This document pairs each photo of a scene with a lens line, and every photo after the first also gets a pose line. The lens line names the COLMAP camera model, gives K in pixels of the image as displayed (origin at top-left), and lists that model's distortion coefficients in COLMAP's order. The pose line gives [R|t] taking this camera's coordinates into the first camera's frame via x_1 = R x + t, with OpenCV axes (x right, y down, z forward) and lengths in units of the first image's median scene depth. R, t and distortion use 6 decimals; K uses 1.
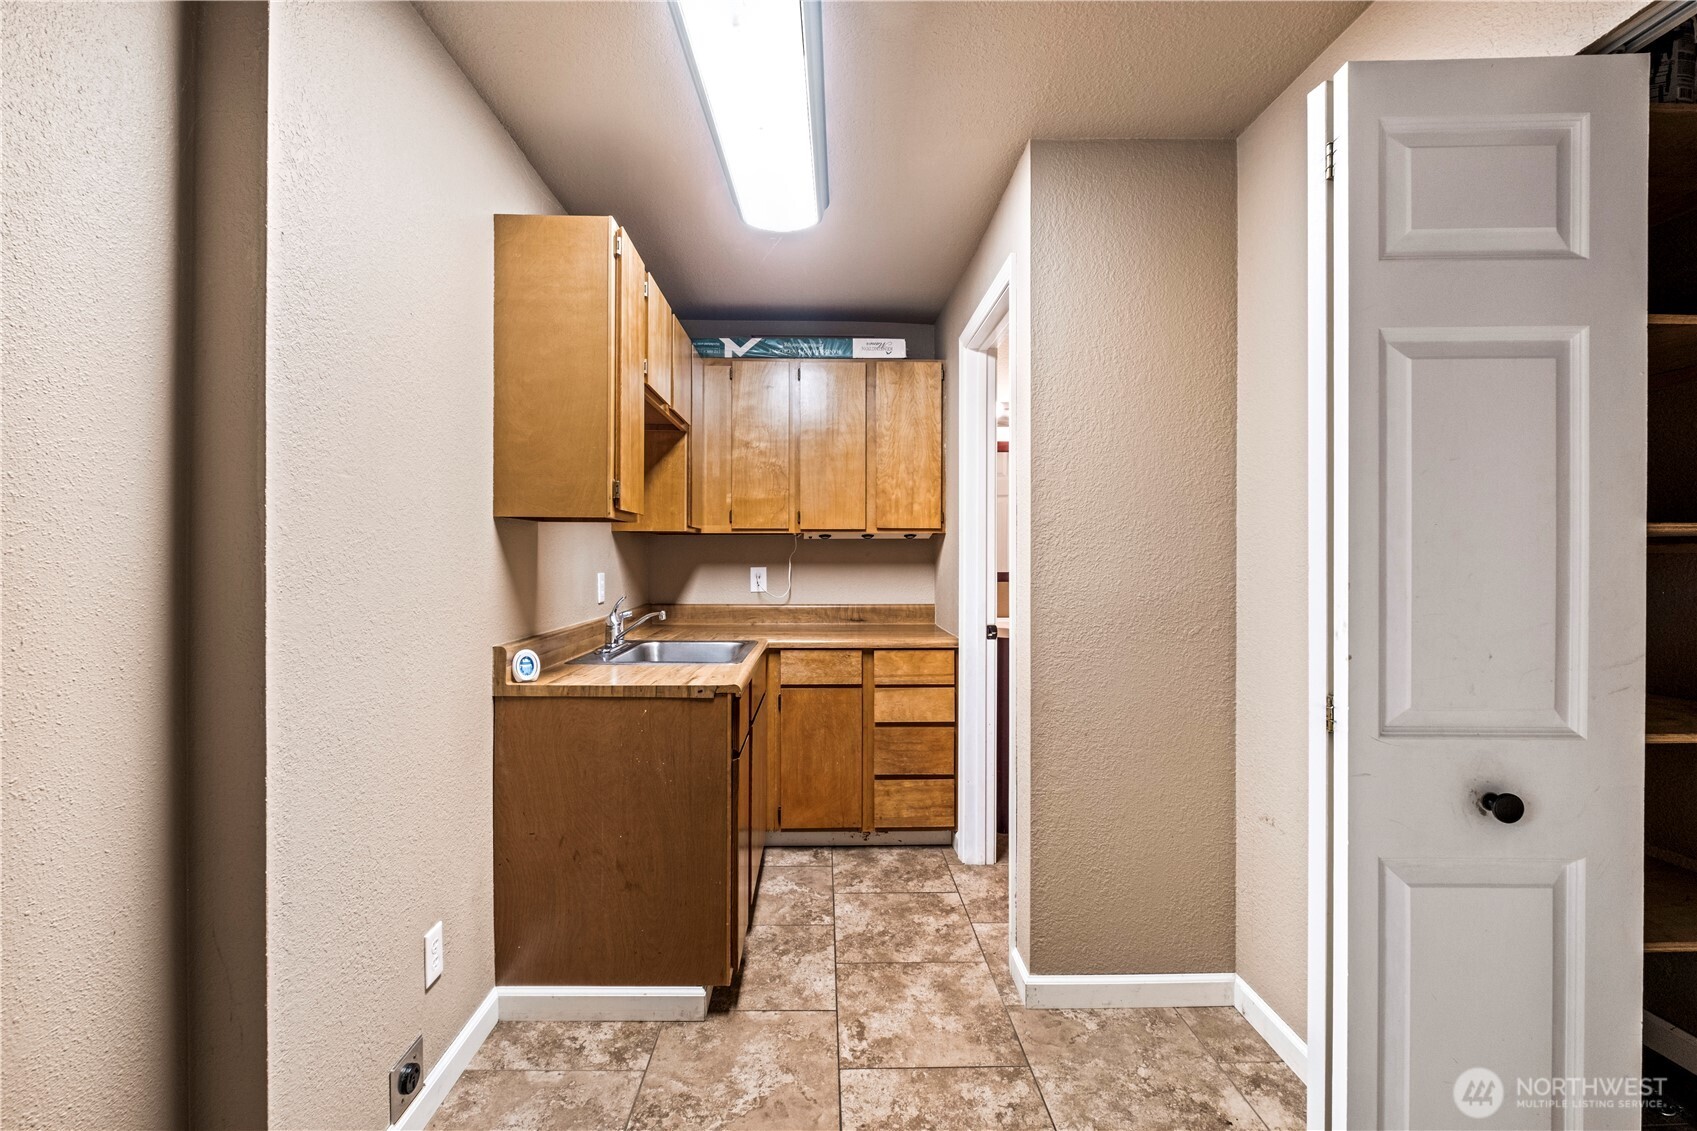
lens RADIAL K [[740.1, 0, 840.2], [0, 740.1, 564.0], [0, 0, 1]] dist [0.001001, -0.006082]
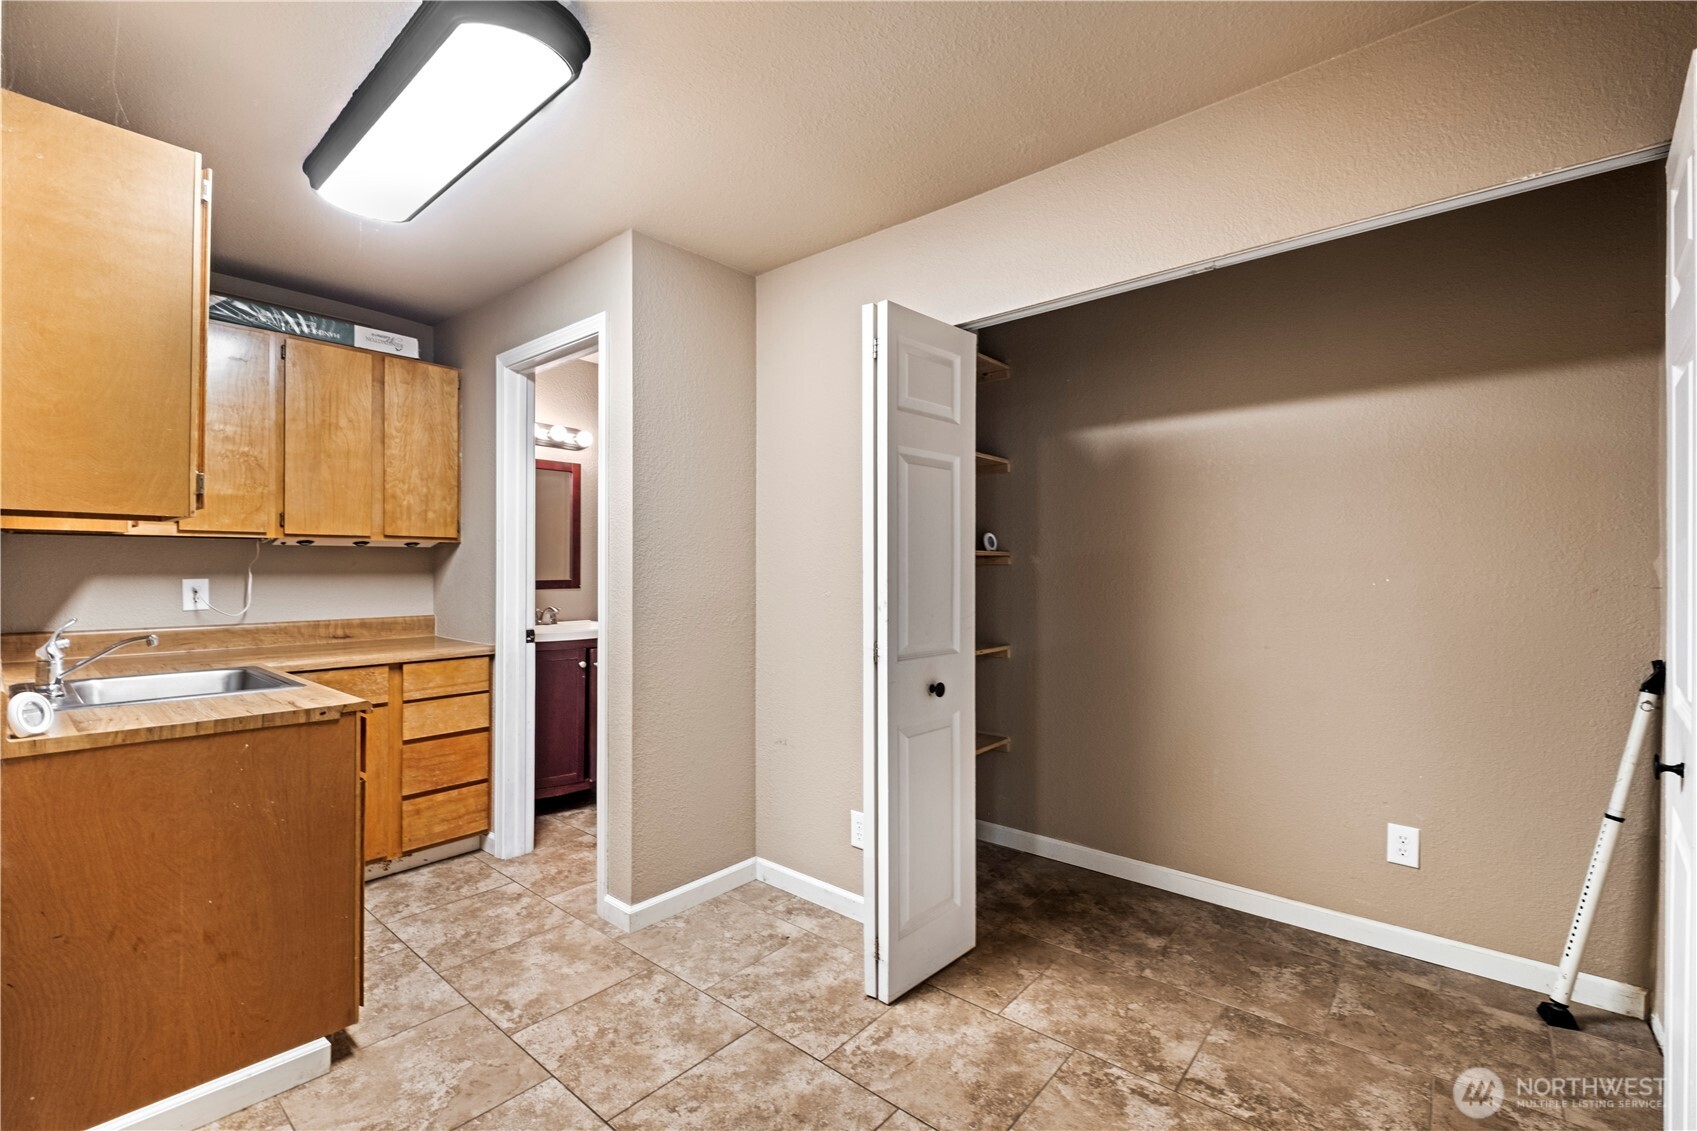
lens RADIAL K [[772.8, 0, 836.8], [0, 772.8, 576.6], [0, 0, 1]] dist [0.002493, -0.010356]
pose [[0.652471, -0.008238, 0.757769, -0.345265], [0.006234, 0.999965, 0.005502, 0.001848], [-0.757788, 0.001134, 0.652500, -0.068751]]
